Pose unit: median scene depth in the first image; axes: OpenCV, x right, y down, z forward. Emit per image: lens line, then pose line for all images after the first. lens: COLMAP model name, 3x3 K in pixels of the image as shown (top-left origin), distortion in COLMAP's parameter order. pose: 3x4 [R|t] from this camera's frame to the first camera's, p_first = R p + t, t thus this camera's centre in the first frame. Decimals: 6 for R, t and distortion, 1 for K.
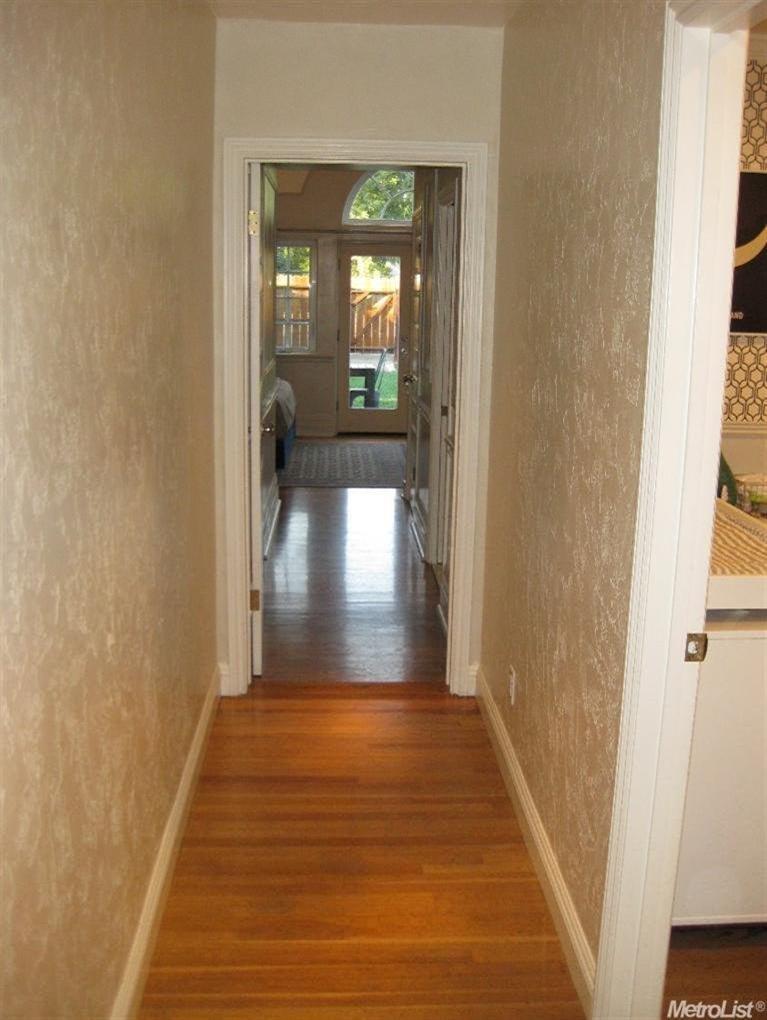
lens RADIAL K [[1046.8, 0, 383.3], [0, 1046.8, 510.1], [0, 0, 1]] dist [0.003585, 0.000000]
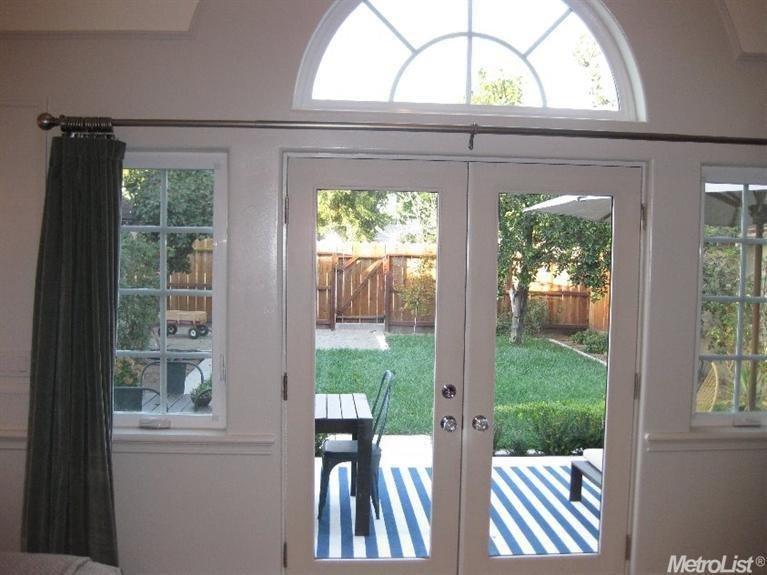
lens RADIAL K [[787.1, 0, 383.1], [0, 787.1, 288.4], [0, 0, 1]] dist [0.003585, 0.000000]
pose [[0.999880, 0.002117, 0.015318, -0.001543], [0.000367, 0.987056, -0.160374, -0.067083], [-0.015460, 0.160361, 0.986937, 0.305710]]
